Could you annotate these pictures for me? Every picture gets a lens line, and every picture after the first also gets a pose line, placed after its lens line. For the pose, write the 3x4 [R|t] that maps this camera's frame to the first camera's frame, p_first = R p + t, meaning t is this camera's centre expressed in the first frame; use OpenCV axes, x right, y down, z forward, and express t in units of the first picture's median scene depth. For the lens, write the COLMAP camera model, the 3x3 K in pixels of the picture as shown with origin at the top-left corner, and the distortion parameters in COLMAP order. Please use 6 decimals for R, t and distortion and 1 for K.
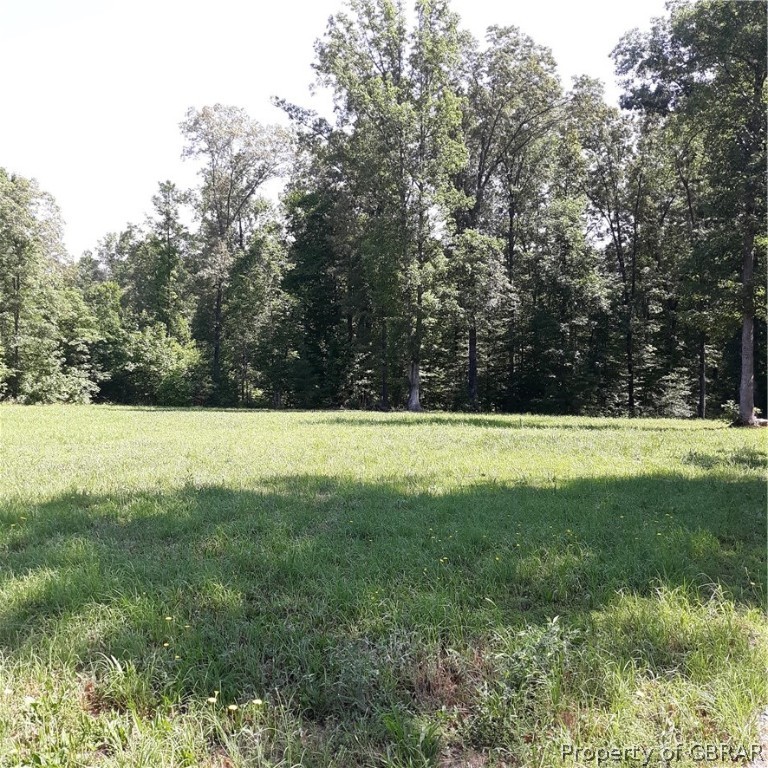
lens RADIAL K [[825.6, 0, 376.5], [0, 825.6, 421.3], [0, 0, 1]] dist [-0.036986, 0.000000]
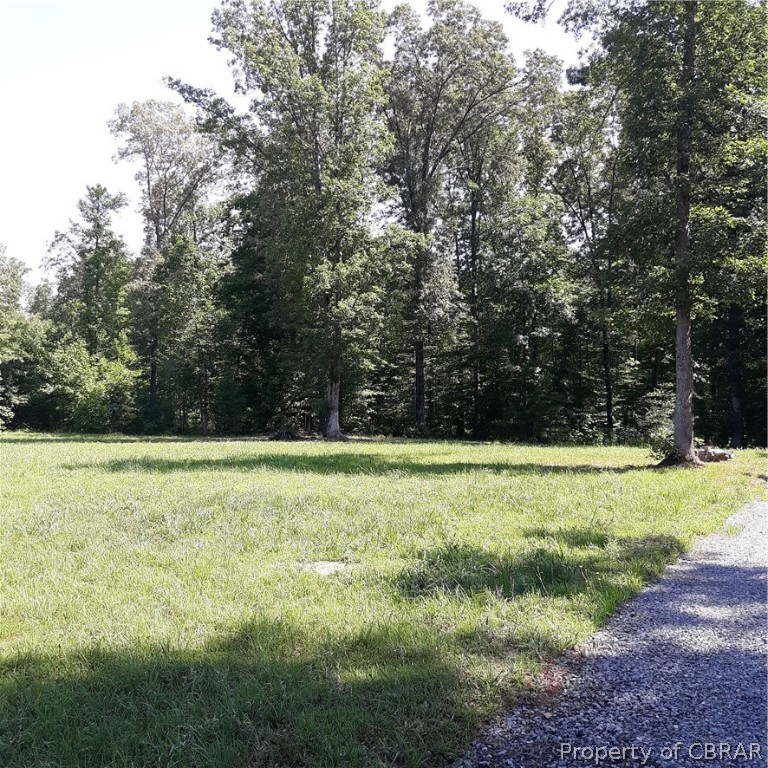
lens RADIAL K [[825.6, 0, 383.4], [0, 825.6, 430.4], [0, 0, 1]] dist [-0.036986, 0.000000]
pose [[0.999684, -0.009296, -0.023346, 0.092821], [0.009076, 0.999914, -0.009488, -0.009299], [0.023433, 0.009273, 0.999682, 0.112094]]
